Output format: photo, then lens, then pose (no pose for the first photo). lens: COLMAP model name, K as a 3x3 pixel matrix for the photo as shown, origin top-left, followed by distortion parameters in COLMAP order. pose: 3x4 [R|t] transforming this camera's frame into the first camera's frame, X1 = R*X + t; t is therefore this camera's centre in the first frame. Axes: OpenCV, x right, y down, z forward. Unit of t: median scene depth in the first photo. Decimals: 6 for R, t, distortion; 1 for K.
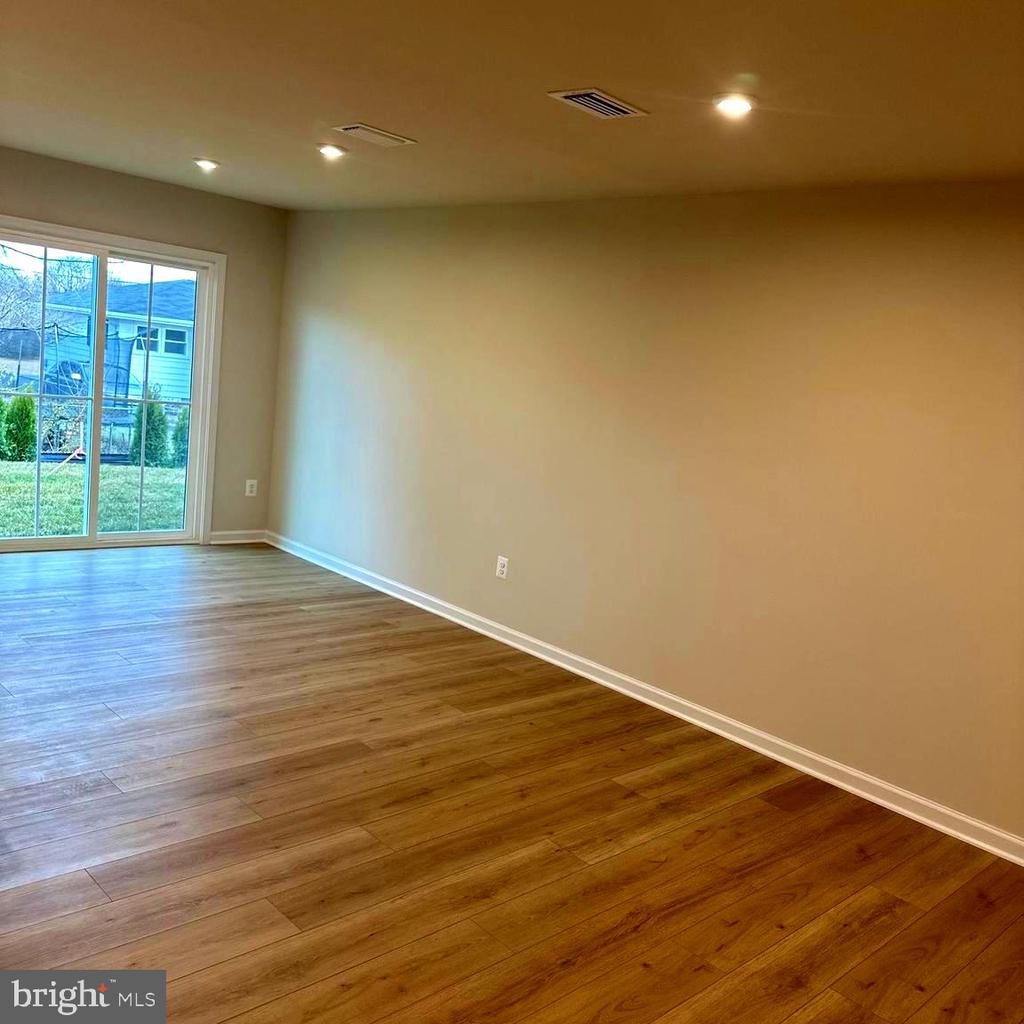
lens RADIAL K [[950.0, 0, 525.6], [0, 950.0, 512.5], [0, 0, 1]] dist [0.169745, -0.322314]
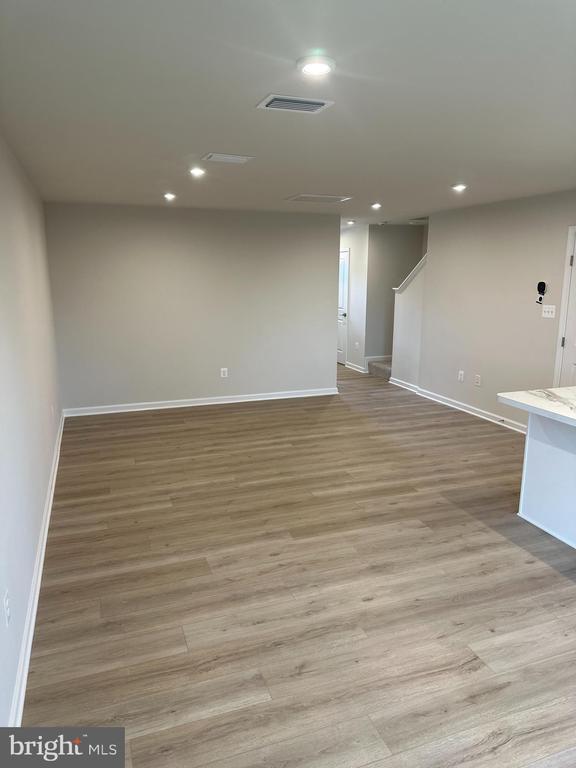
lens RADIAL K [[540.8, 0, 288.0], [0, 540.8, 384.0], [0, 0, 1]] dist [0.023140, -0.002028]
pose [[-0.906353, -0.198513, 0.372985, -0.435036], [-0.043271, 0.921726, 0.385419, -0.337950], [-0.420300, 0.333186, -0.843999, 1.621852]]
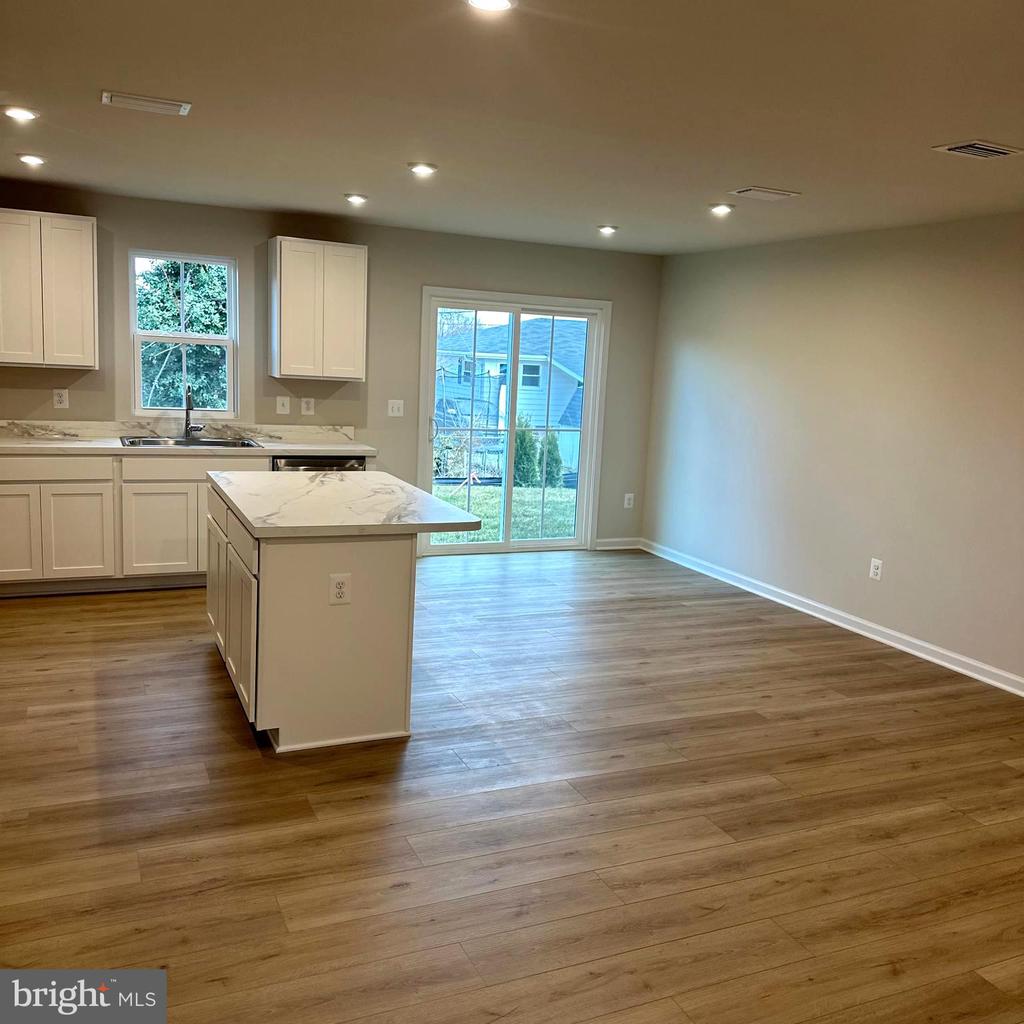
lens RADIAL K [[950.0, 0, 525.6], [0, 950.0, 512.5], [0, 0, 1]] dist [0.169745, -0.322314]
pose [[0.941950, -0.013514, -0.335480, -0.040355], [0.006961, 0.999761, -0.020729, 0.019282], [0.335680, 0.017191, 0.941819, -0.182026]]
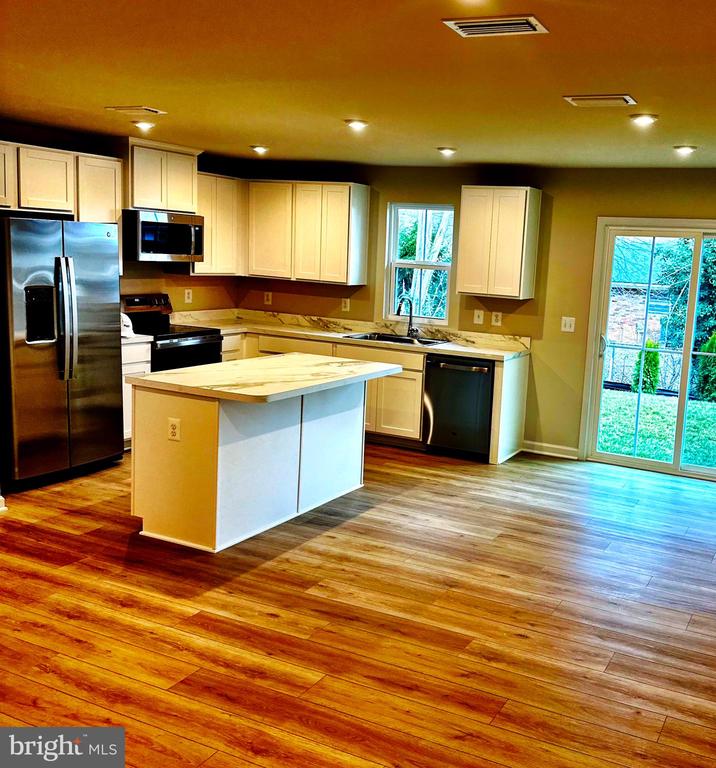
lens RADIAL K [[819.8, 0, 456.5], [0, 819.8, 368.8], [0, 0, 1]] dist [0.148261, -0.288482]
pose [[0.369283, 0.035864, -0.928625, 0.668129], [-0.157071, 0.987288, -0.024332, -0.041532], [0.915947, 0.154845, 0.370222, 0.560821]]
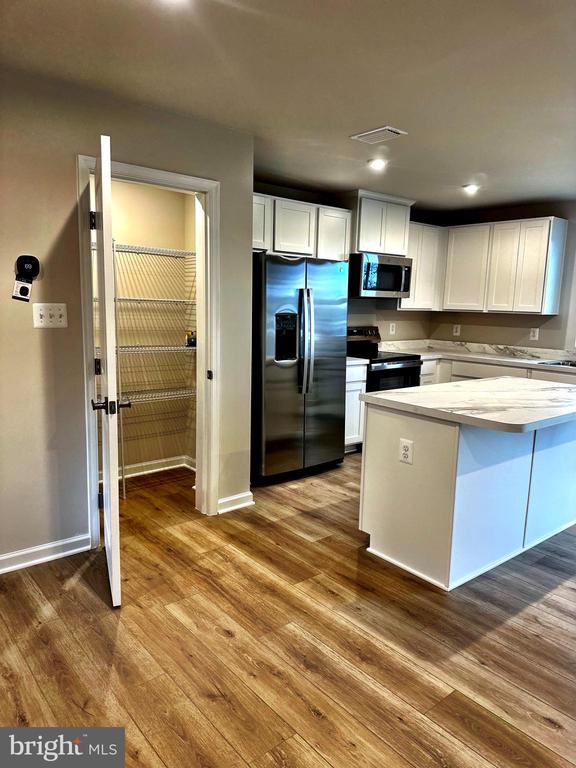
lens RADIAL K [[540.8, 0, 288.0], [0, 540.8, 384.0], [0, 0, 1]] dist [0.023140, -0.002028]
pose [[-0.072847, 0.031431, -0.996848, 0.188651], [-0.189376, 0.980884, 0.044767, -0.015673], [0.979199, 0.192040, -0.065502, 0.518129]]
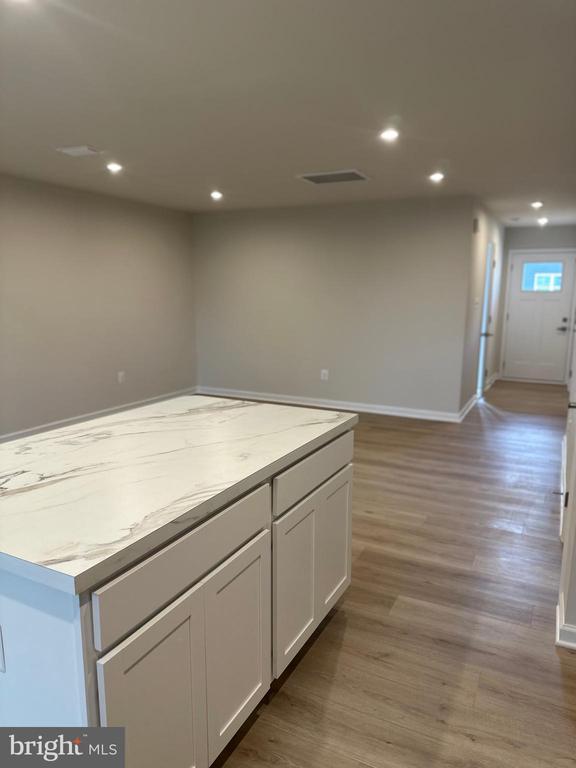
lens RADIAL K [[540.8, 0, 288.0], [0, 540.8, 384.0], [0, 0, 1]] dist [0.023140, -0.002028]
pose [[-0.320826, -0.279312, 0.905017, -1.075582], [0.092708, 0.941679, 0.323492, -0.216405], [-0.942590, 0.187686, -0.276221, 0.801482]]
